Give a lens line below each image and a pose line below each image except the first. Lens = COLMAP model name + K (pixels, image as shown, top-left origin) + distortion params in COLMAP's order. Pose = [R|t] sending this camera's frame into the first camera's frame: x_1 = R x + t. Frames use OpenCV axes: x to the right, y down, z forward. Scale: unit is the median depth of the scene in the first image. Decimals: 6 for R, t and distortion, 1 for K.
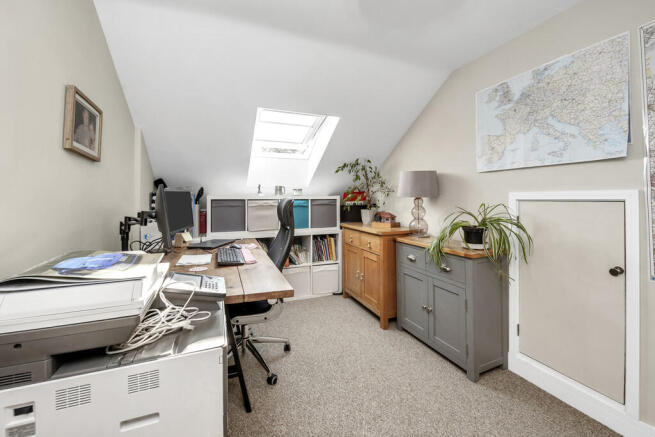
lens RADIAL K [[268.3, 0, 328.1], [0, 268.3, 198.0], [0, 0, 1]] dist [-0.013398, -0.000089]
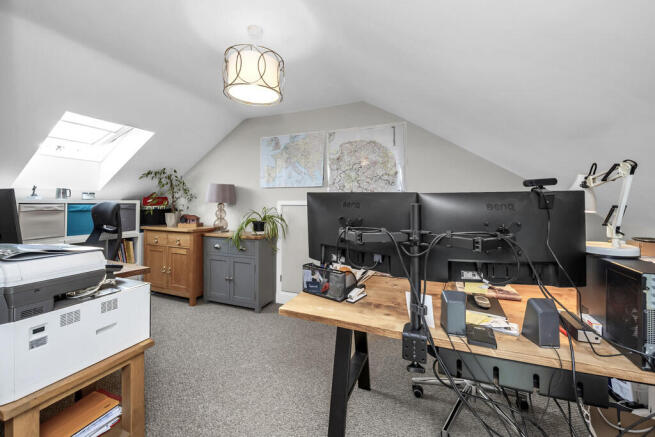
lens RADIAL K [[268.3, 0, 328.1], [0, 268.3, 198.0], [0, 0, 1]] dist [-0.013398, -0.000089]
pose [[0.700474, 0.023793, 0.713281, -0.266206], [-0.009936, 0.999672, -0.023588, -0.001002], [-0.713608, 0.009436, 0.700481, -0.363992]]
